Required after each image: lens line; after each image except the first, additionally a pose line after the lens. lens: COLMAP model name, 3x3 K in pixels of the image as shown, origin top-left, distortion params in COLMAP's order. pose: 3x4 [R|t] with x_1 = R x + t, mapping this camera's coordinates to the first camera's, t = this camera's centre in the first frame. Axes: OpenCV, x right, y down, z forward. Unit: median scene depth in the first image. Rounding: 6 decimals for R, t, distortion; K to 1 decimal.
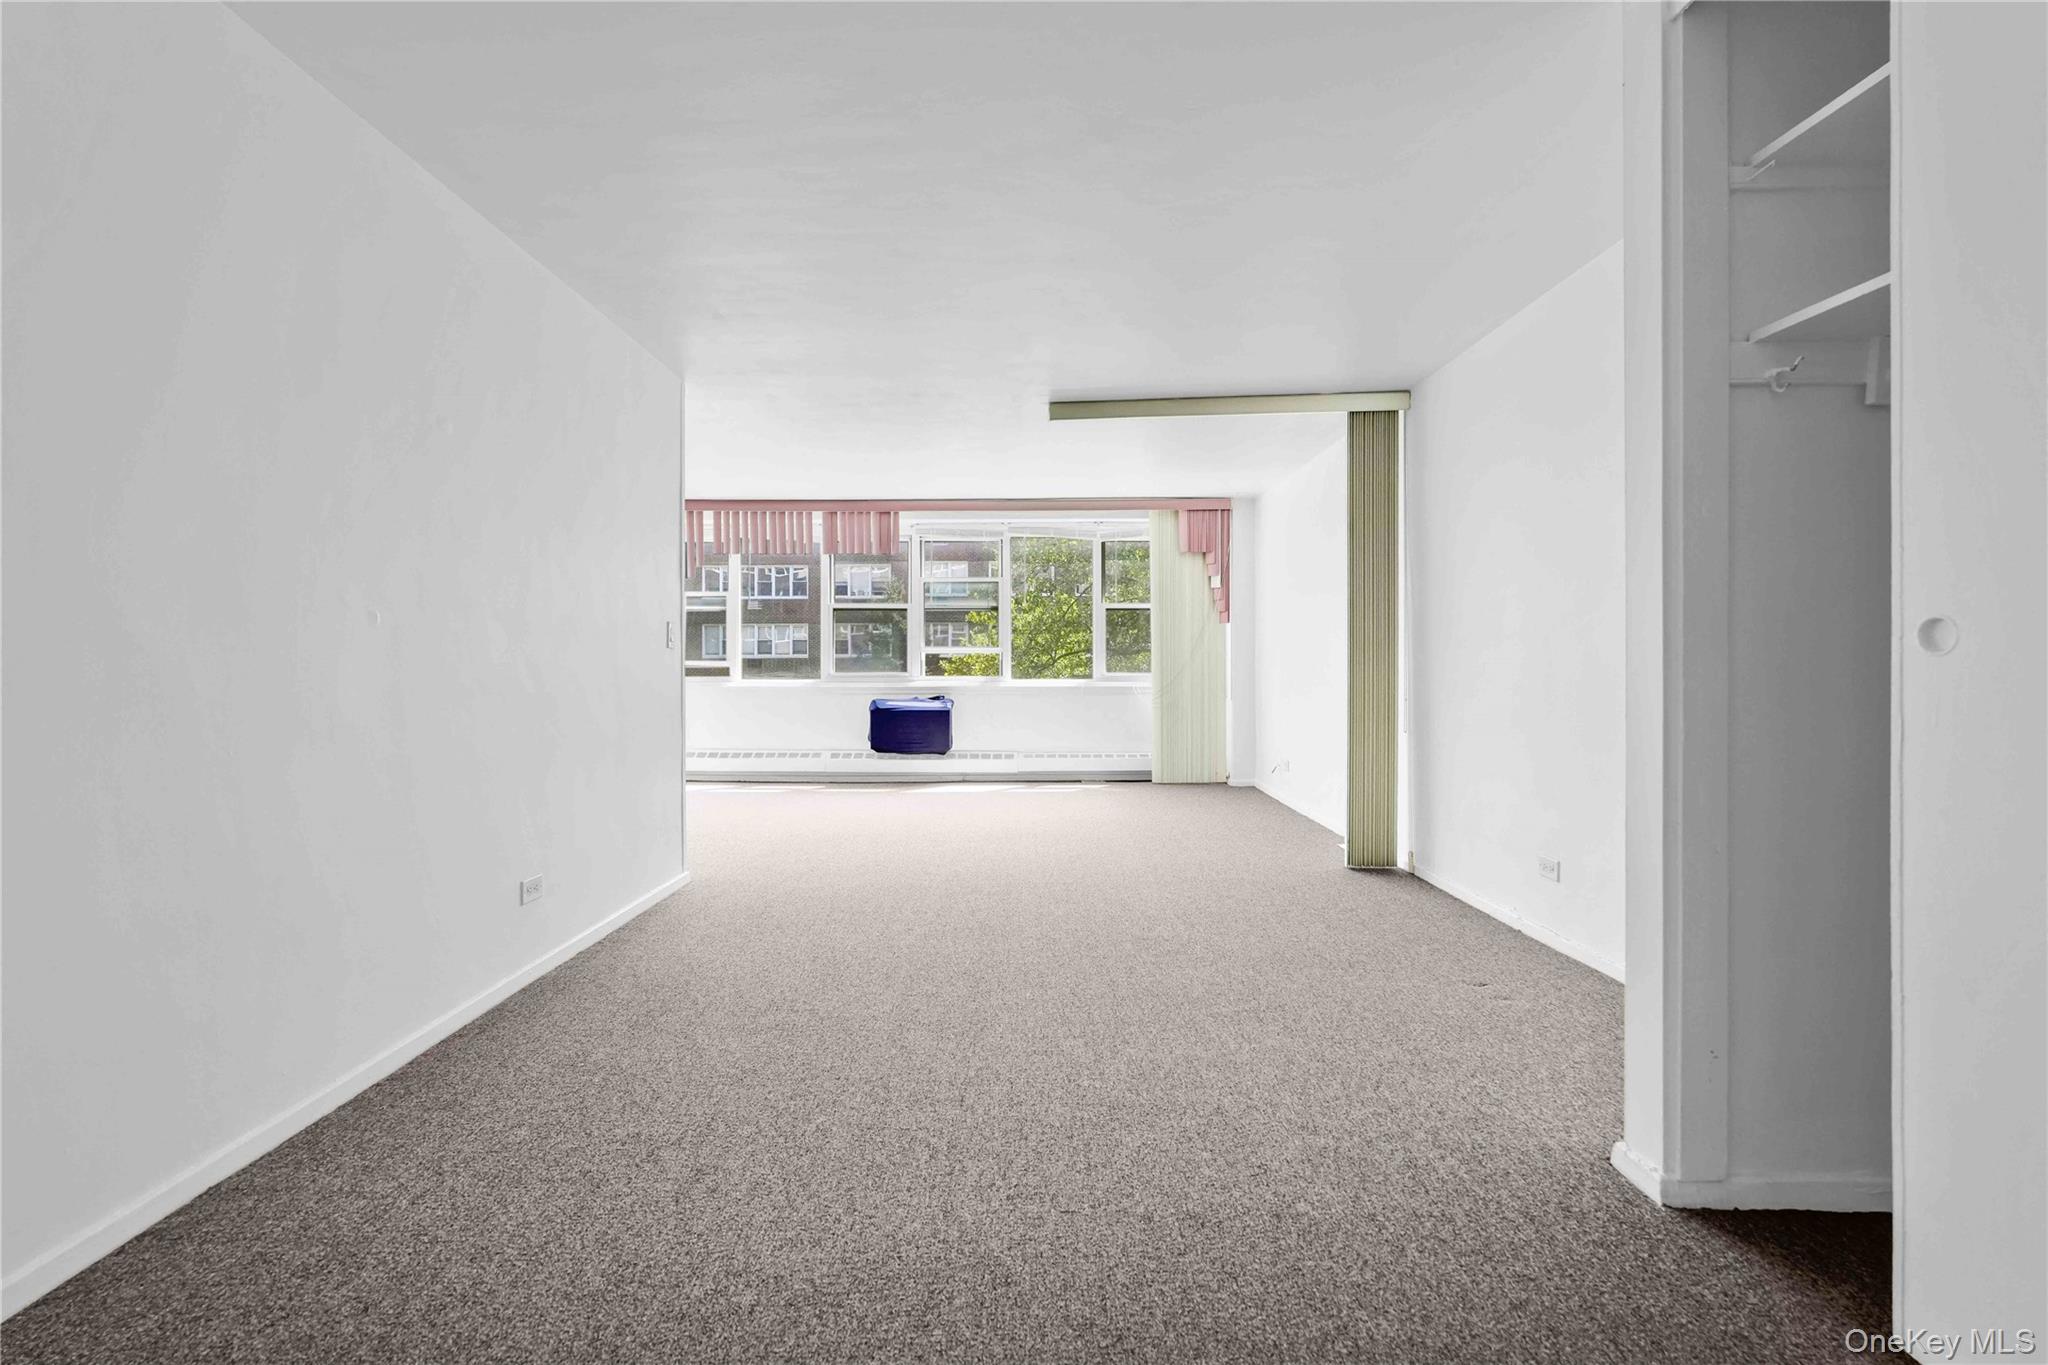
lens RADIAL K [[915.0, 0, 1024.0], [0, 915.0, 682.5], [0, 0, 1]] dist [-0.014022, 0.009606]
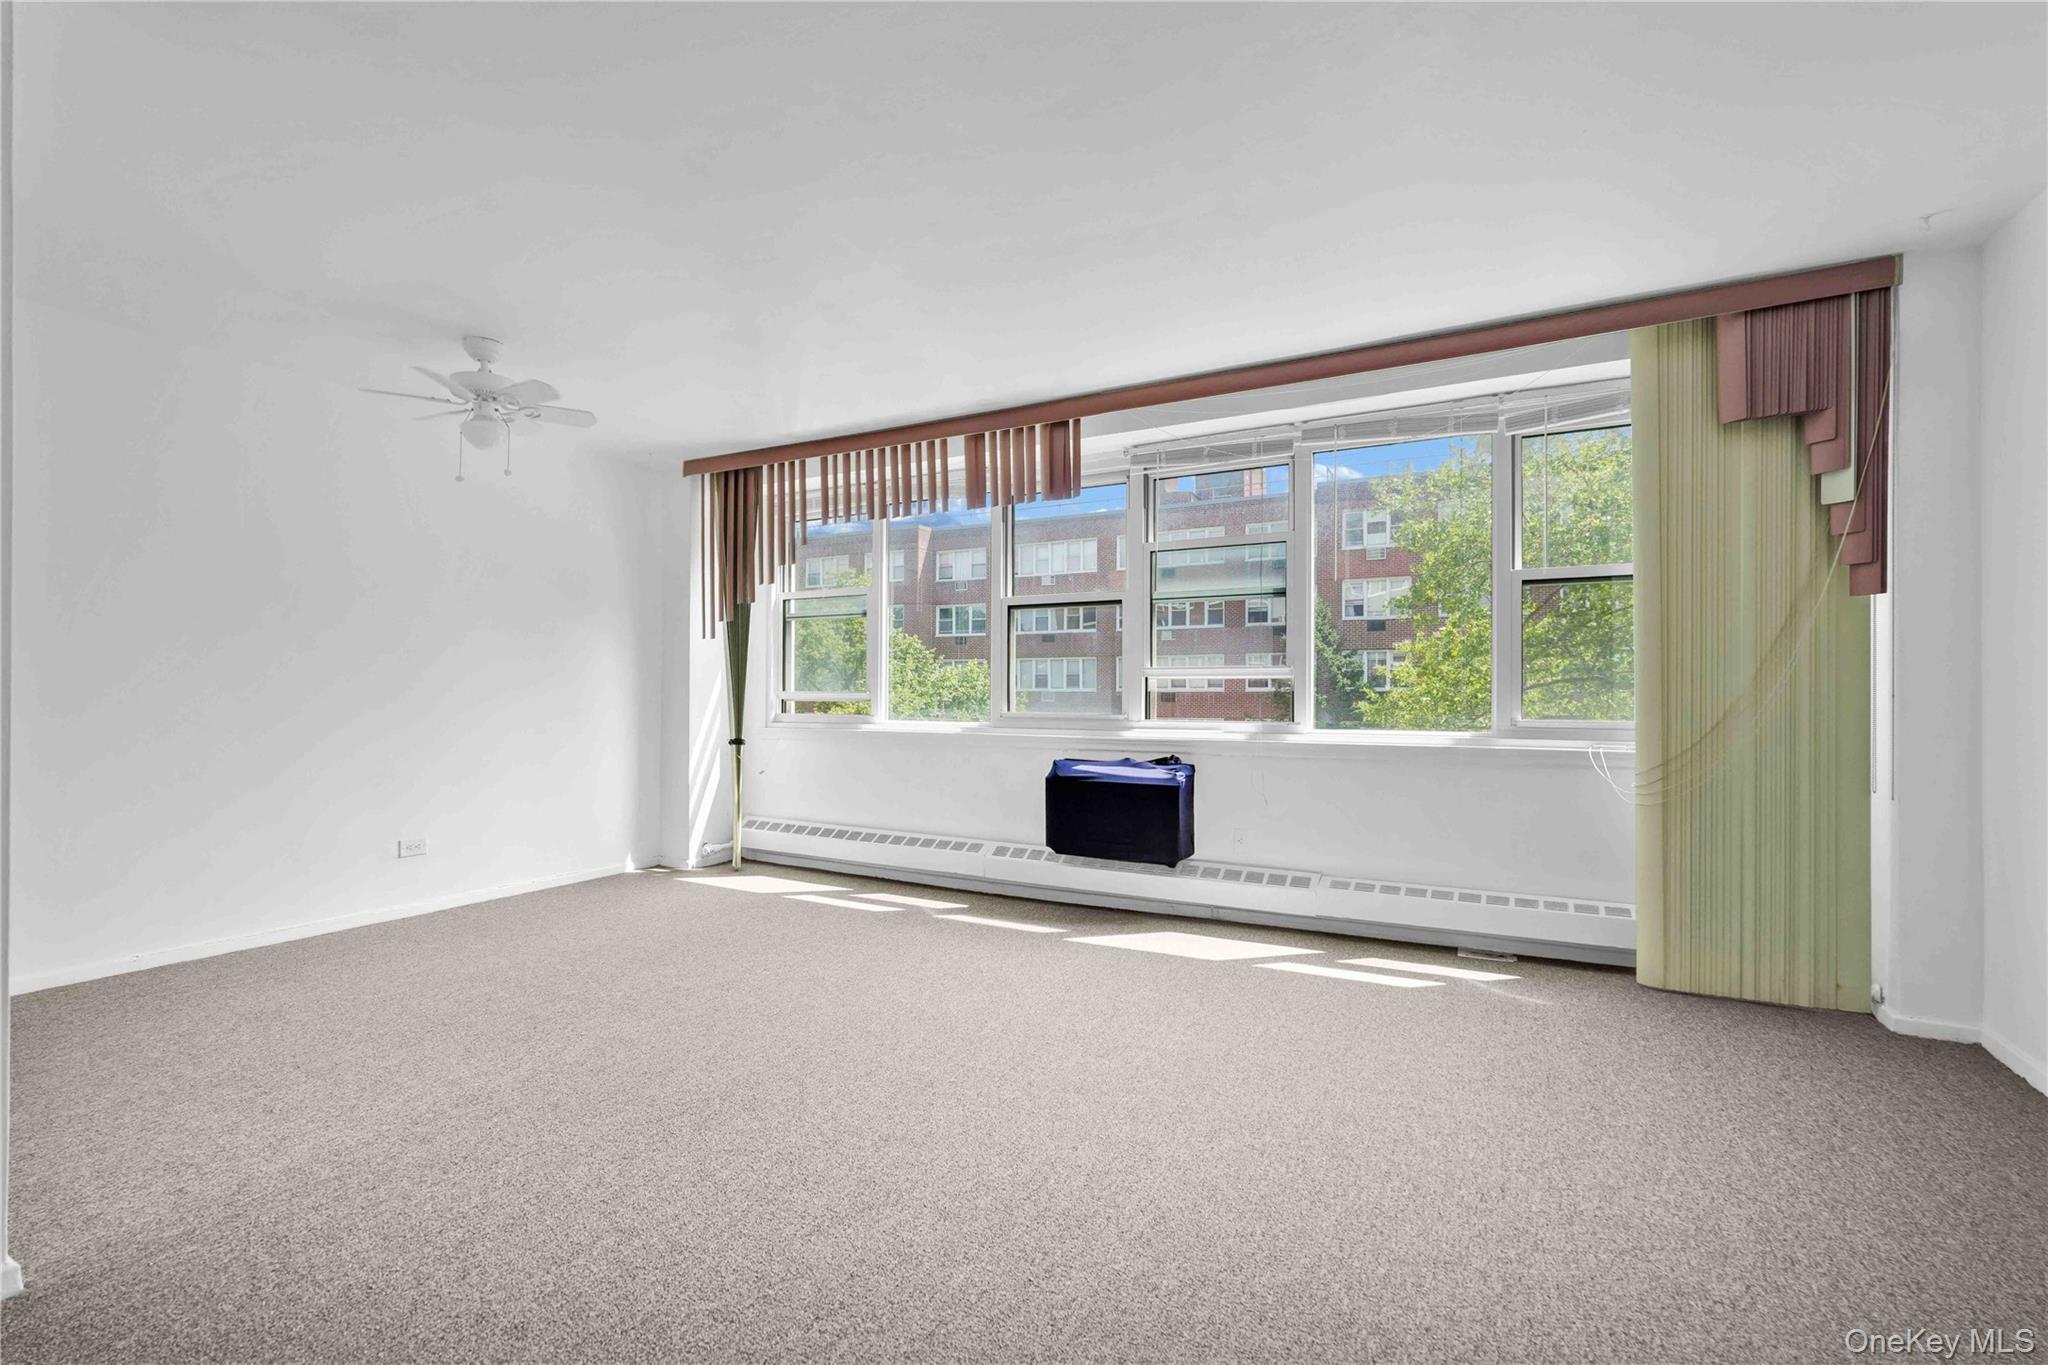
lens RADIAL K [[907.5, 0, 1026.6], [0, 907.5, 696.9], [0, 0, 1]] dist [-0.010438, 0.011148]
pose [[0.880195, 0.005261, -0.474583, 0.091637], [-0.015958, 0.999701, -0.018515, -0.009990], [0.474344, 0.023870, 0.880016, 0.508465]]
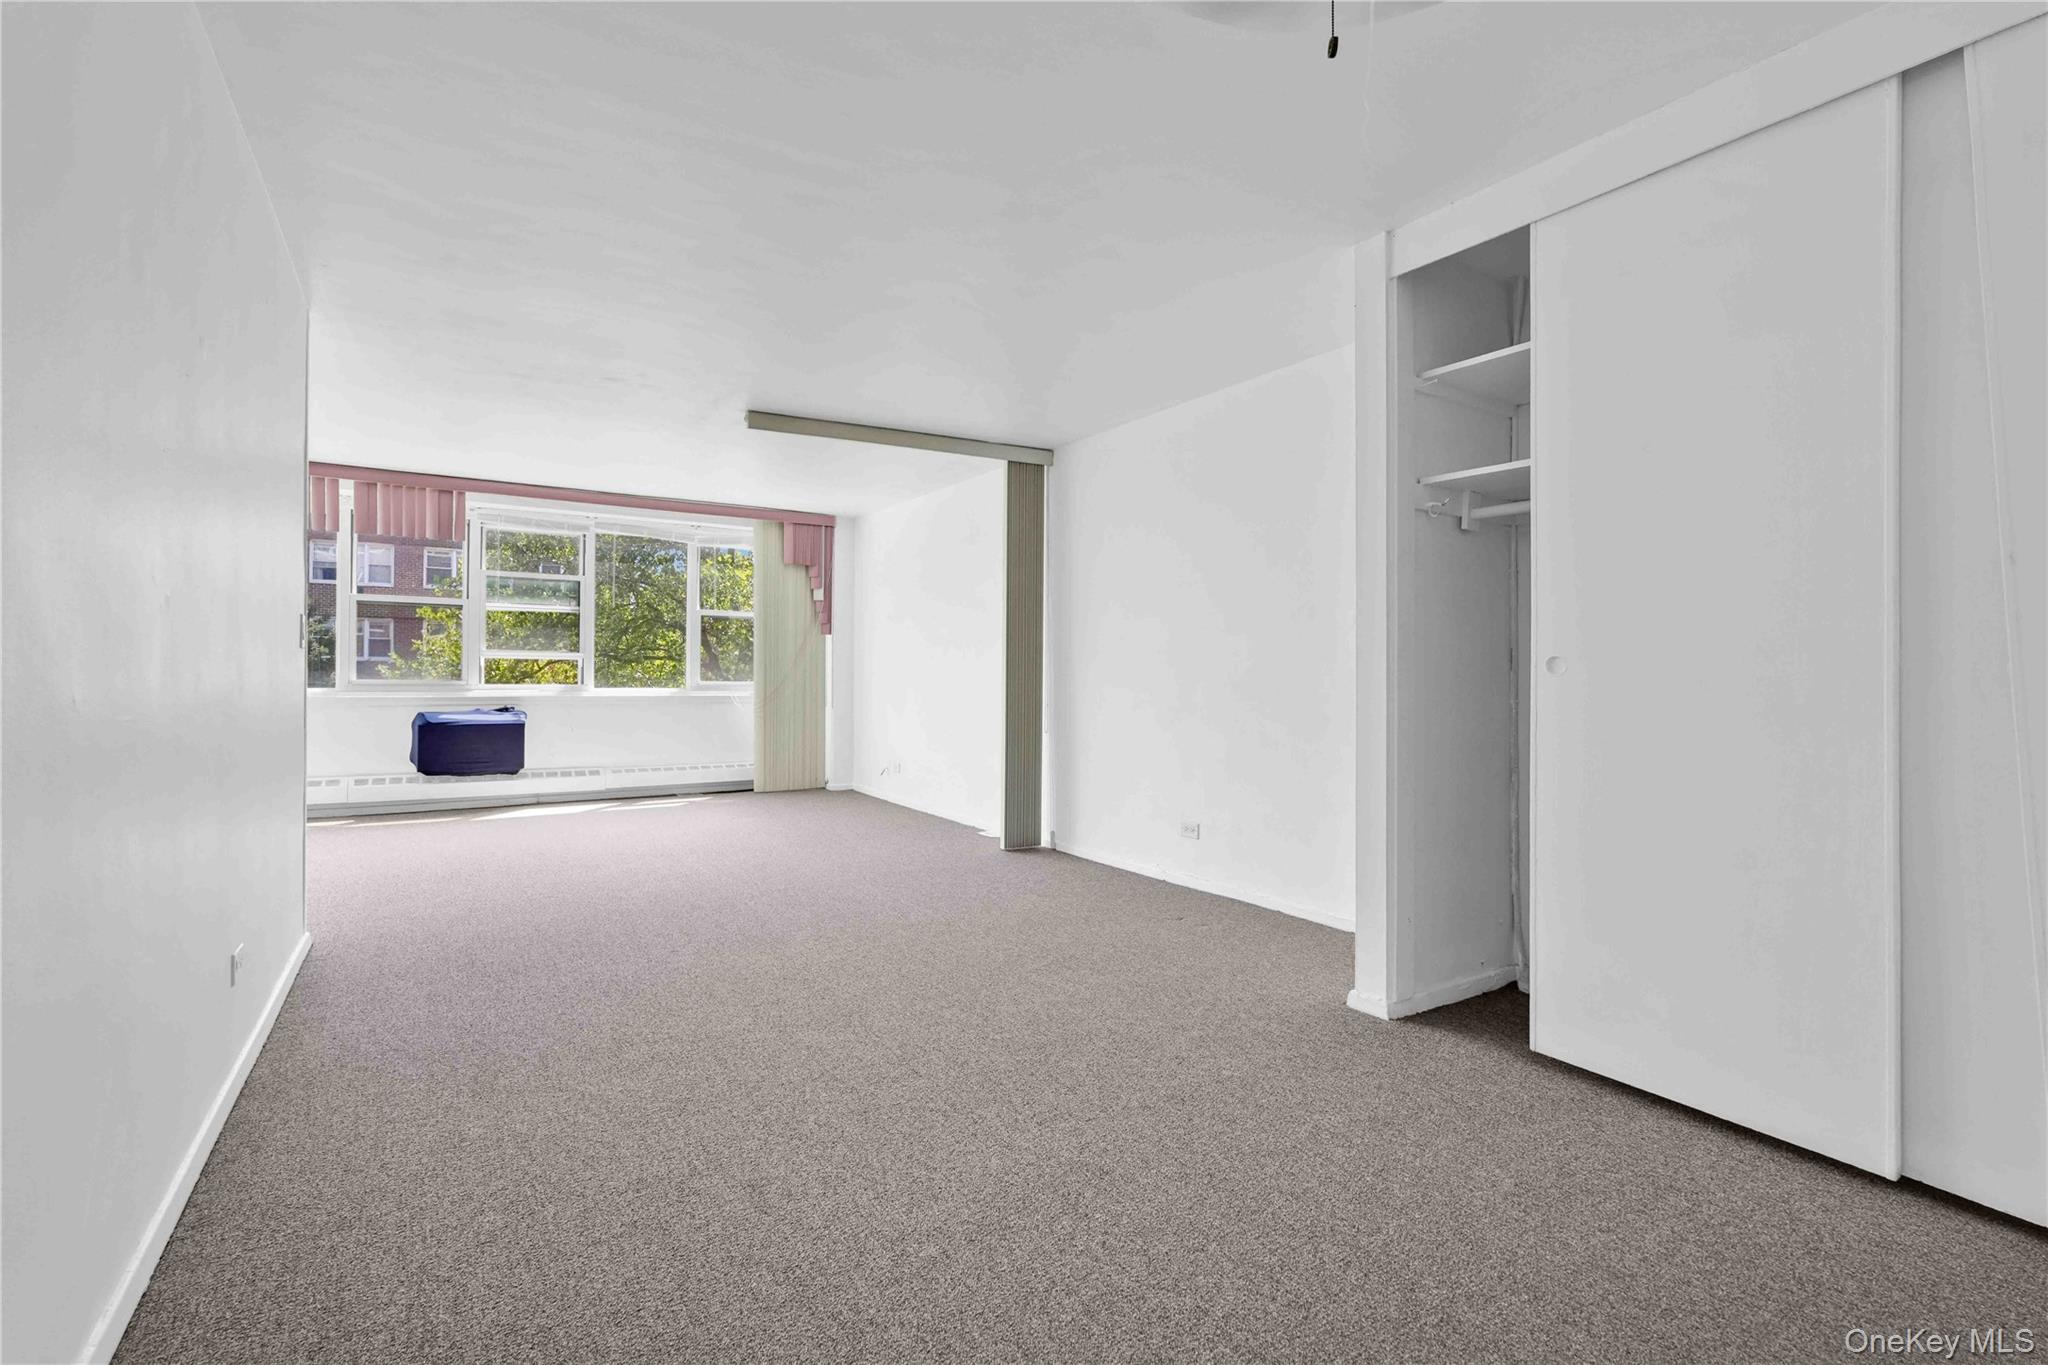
lens RADIAL K [[915.0, 0, 1024.0], [0, 915.0, 682.5], [0, 0, 1]] dist [-0.014022, 0.009606]
pose [[0.838208, 0.004764, 0.545331, -0.161375], [0.000826, 0.999950, -0.010005, 0.000292], [-0.545351, 0.008836, 0.838161, 0.002128]]
